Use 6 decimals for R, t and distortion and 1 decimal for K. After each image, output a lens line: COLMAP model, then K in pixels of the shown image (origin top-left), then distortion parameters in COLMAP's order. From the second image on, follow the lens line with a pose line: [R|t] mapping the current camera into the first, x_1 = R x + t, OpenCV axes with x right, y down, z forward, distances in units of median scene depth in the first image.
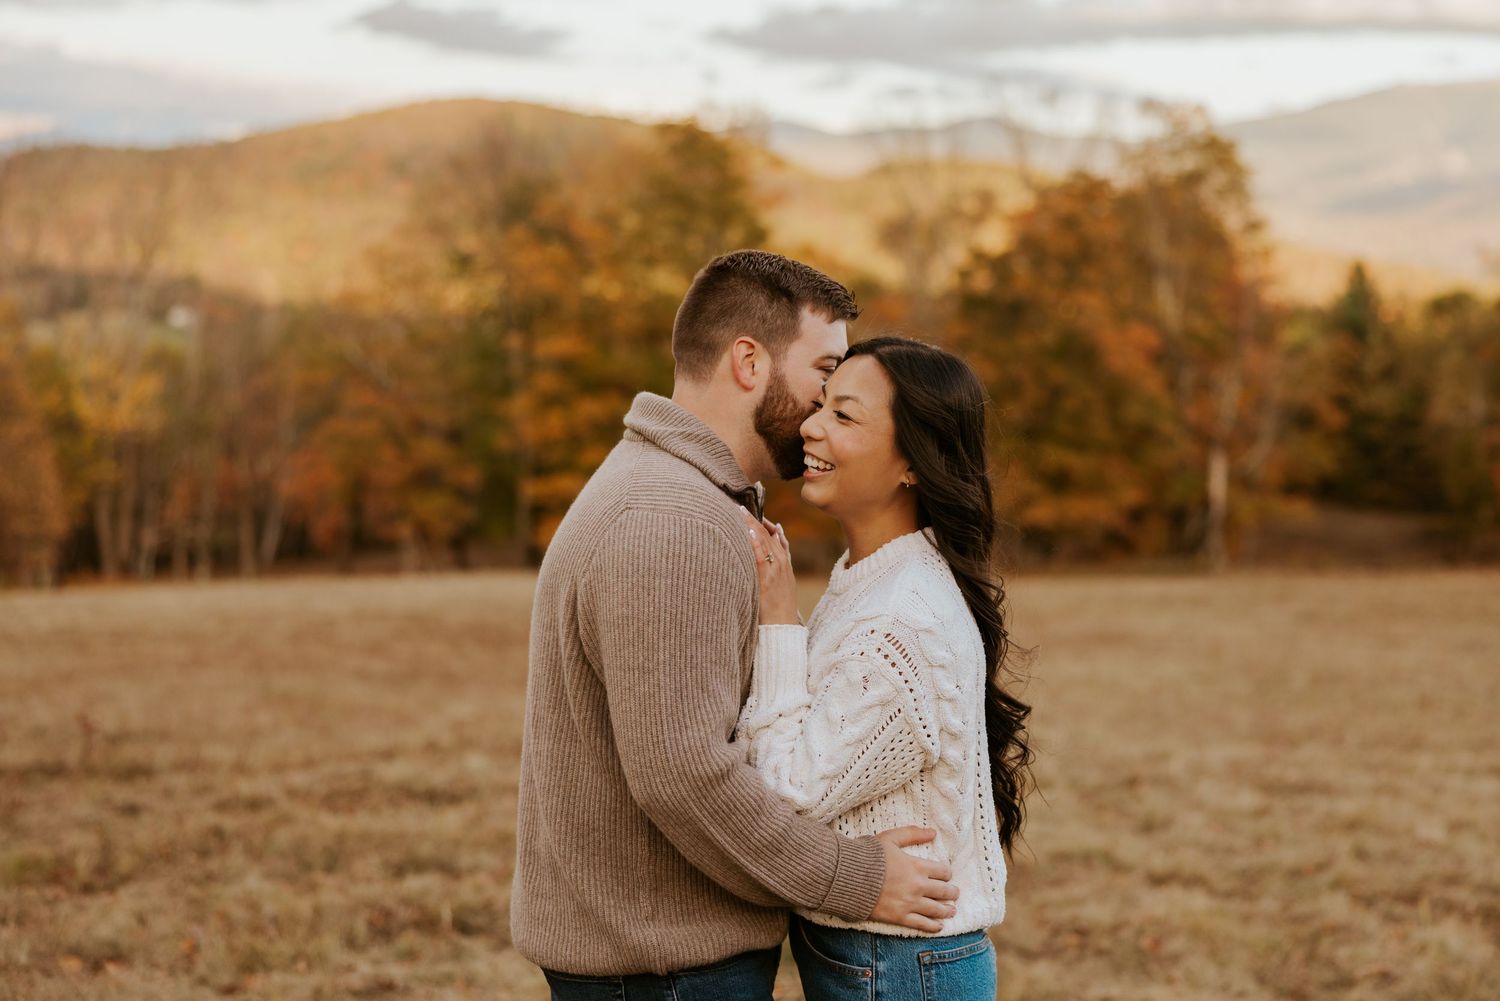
lens RADIAL K [[2033.6, 0, 750.0], [0, 2033.6, 500.5], [0, 0, 1]] dist [0.008636, 0.005790]
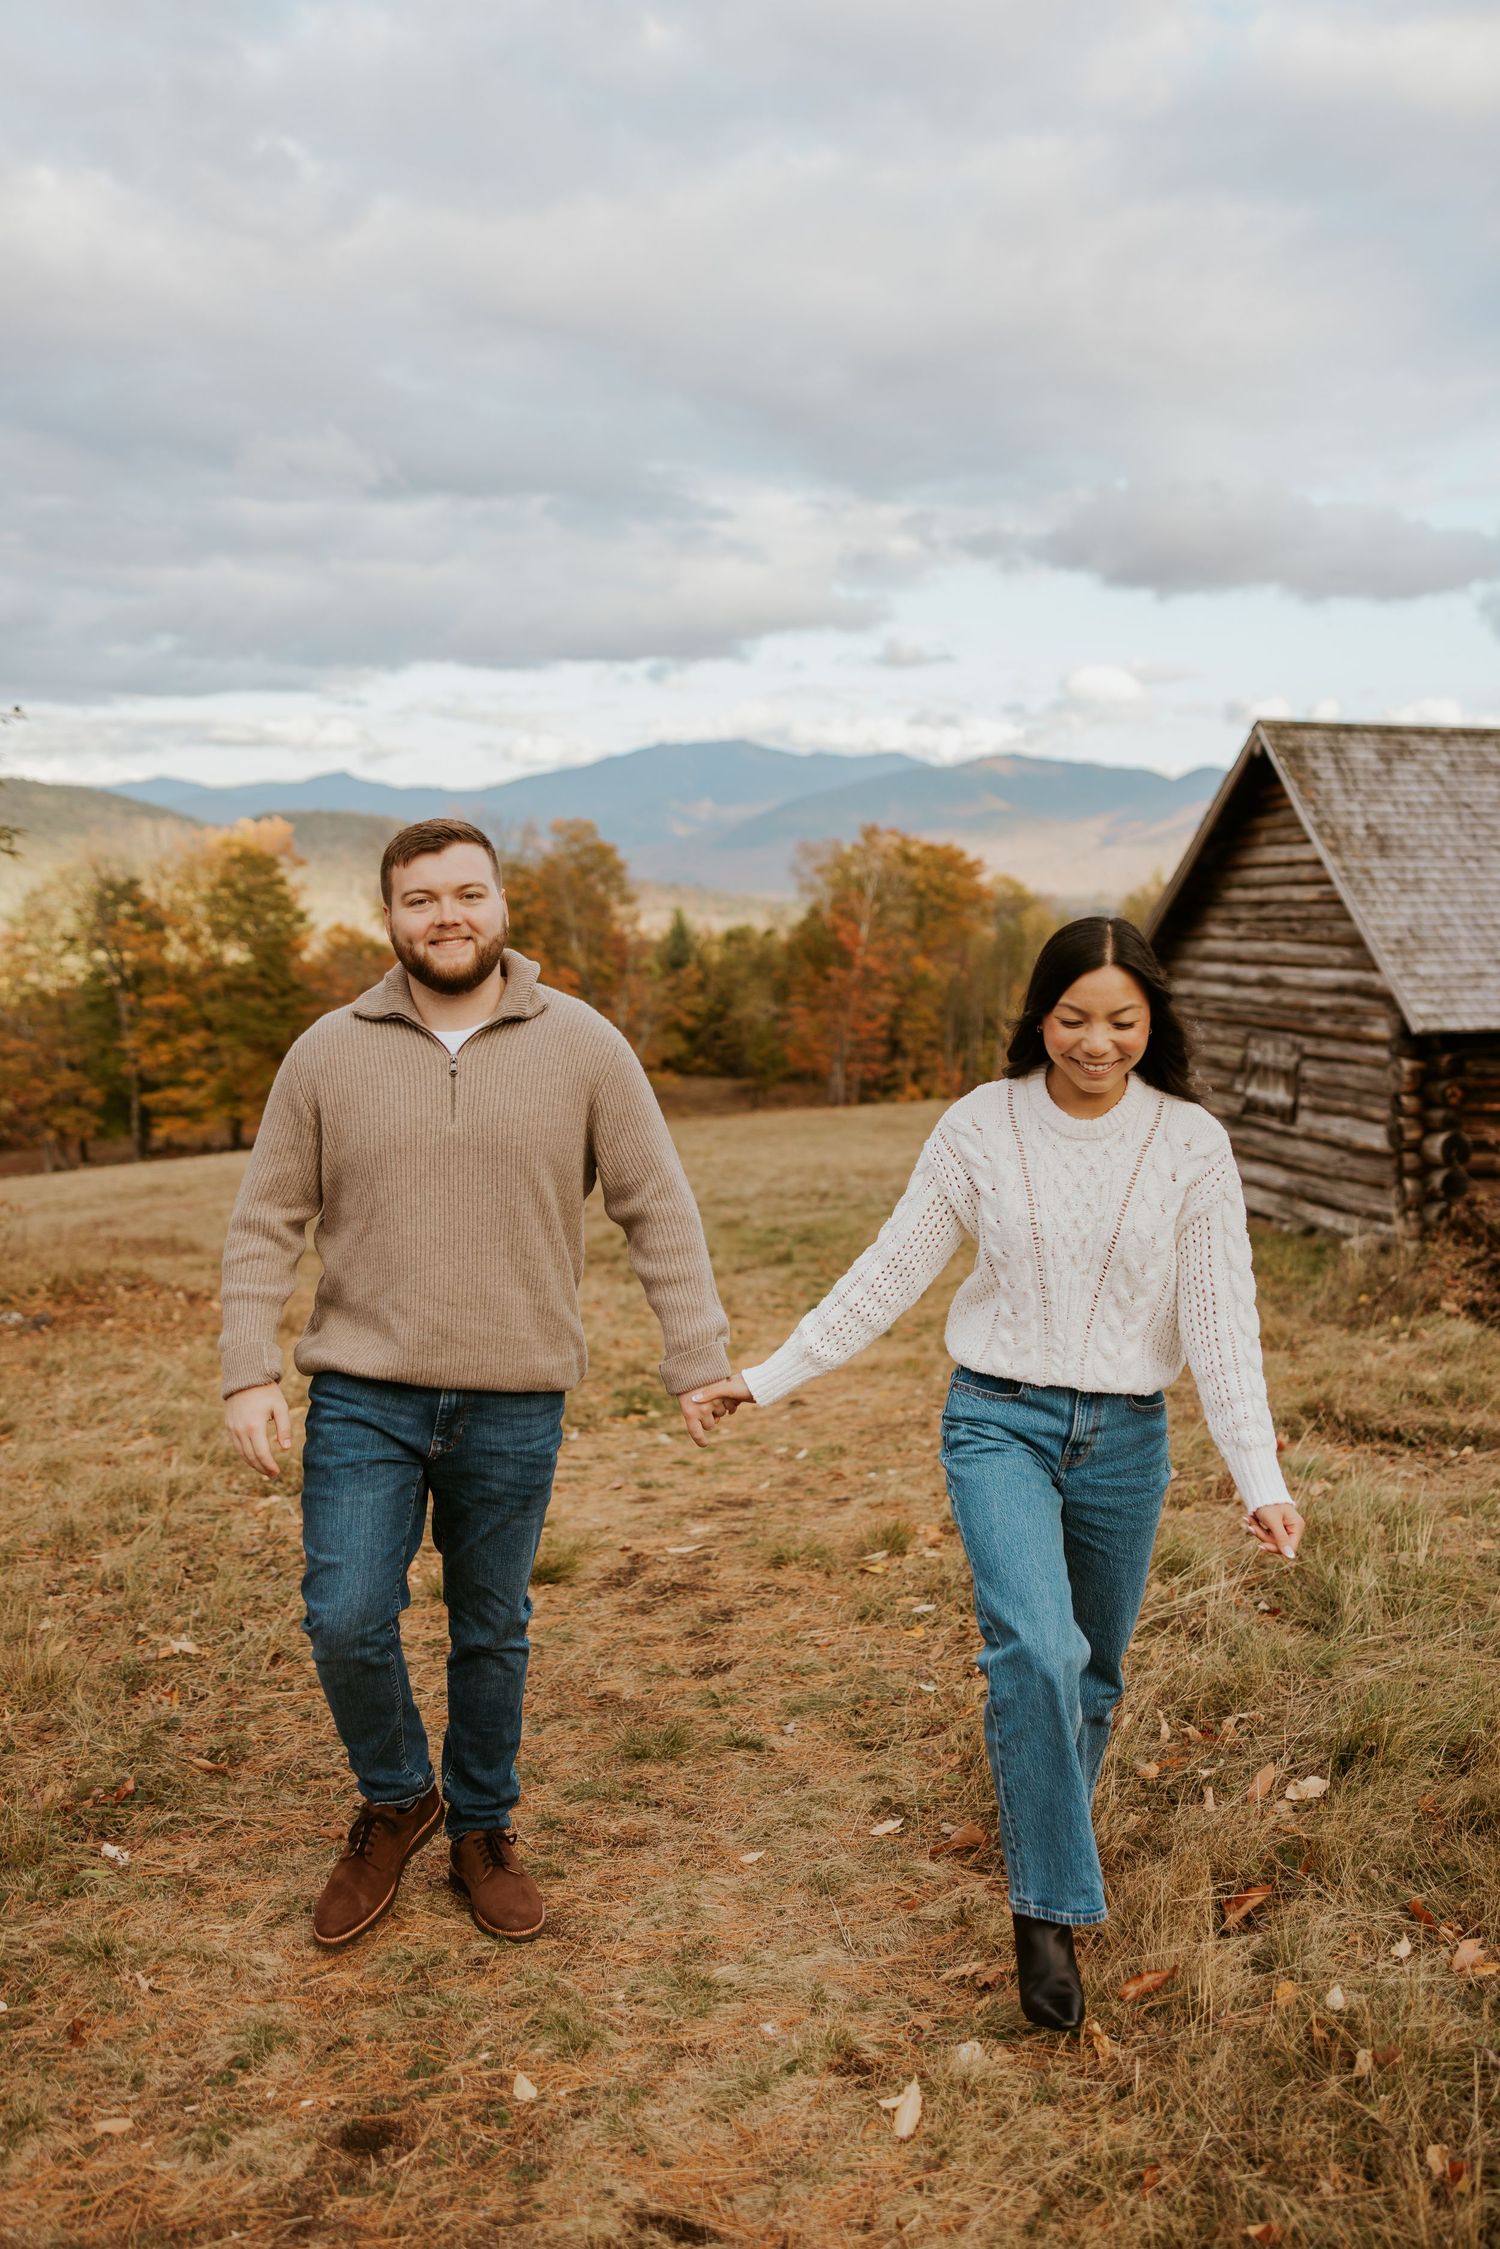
lens RADIAL K [[1802.7, 0, 750.0], [0, 1802.7, 1124.5], [0, 0, 1]] dist [0.000536, 0.000057]
pose [[0.936091, -0.075011, 0.343666, -0.144308], [0.066625, 0.997123, 0.036163, -0.006412], [-0.345390, -0.010955, 0.938395, -0.317837]]
